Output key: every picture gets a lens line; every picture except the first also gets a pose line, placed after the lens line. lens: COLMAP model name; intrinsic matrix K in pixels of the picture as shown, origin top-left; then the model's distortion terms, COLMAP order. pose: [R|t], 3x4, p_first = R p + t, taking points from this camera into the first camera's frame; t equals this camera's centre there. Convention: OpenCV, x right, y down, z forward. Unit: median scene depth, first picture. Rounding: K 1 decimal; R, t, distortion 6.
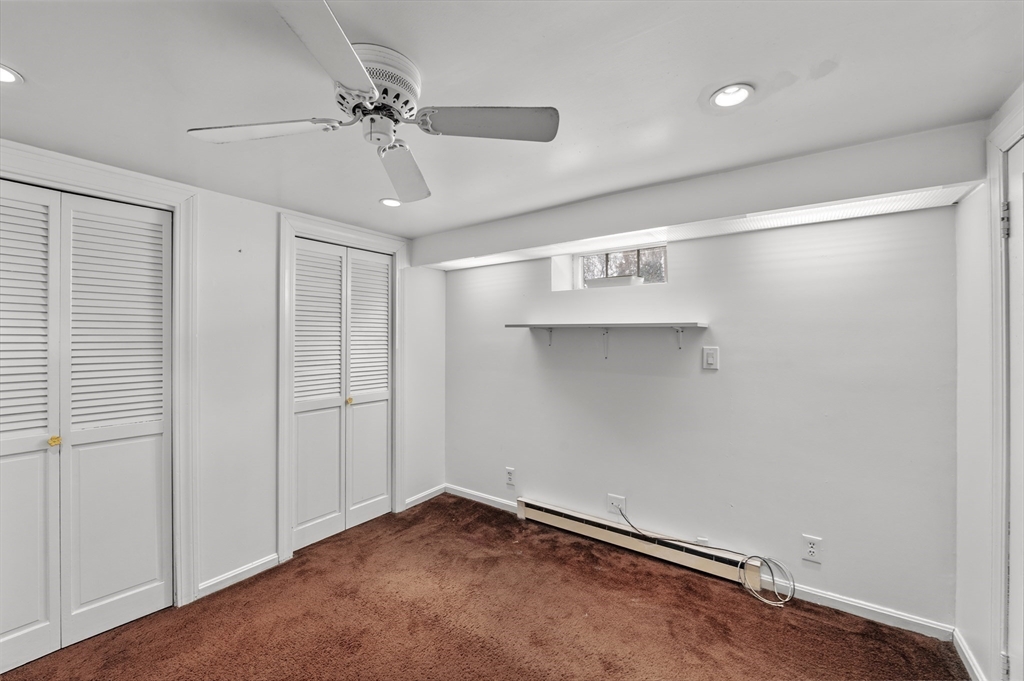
lens RADIAL K [[410.5, 0, 510.9], [0, 410.5, 337.1], [0, 0, 1]] dist [-0.002420, -0.000580]
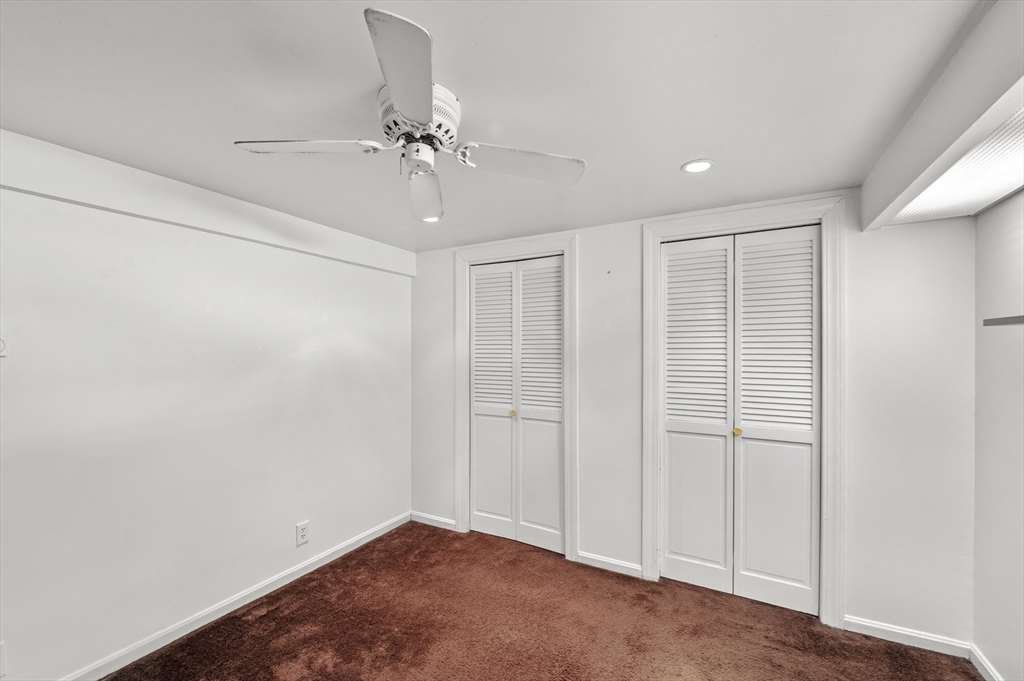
lens RADIAL K [[412.0, 0, 506.6], [0, 412.0, 351.3], [0, 0, 1]] dist [-0.002337, -0.000611]
pose [[0.120869, 0.001447, -0.992667, 0.383546], [-0.001310, 0.999998, 0.001298, 0.002411], [0.992668, 0.001143, 0.120871, 0.551832]]
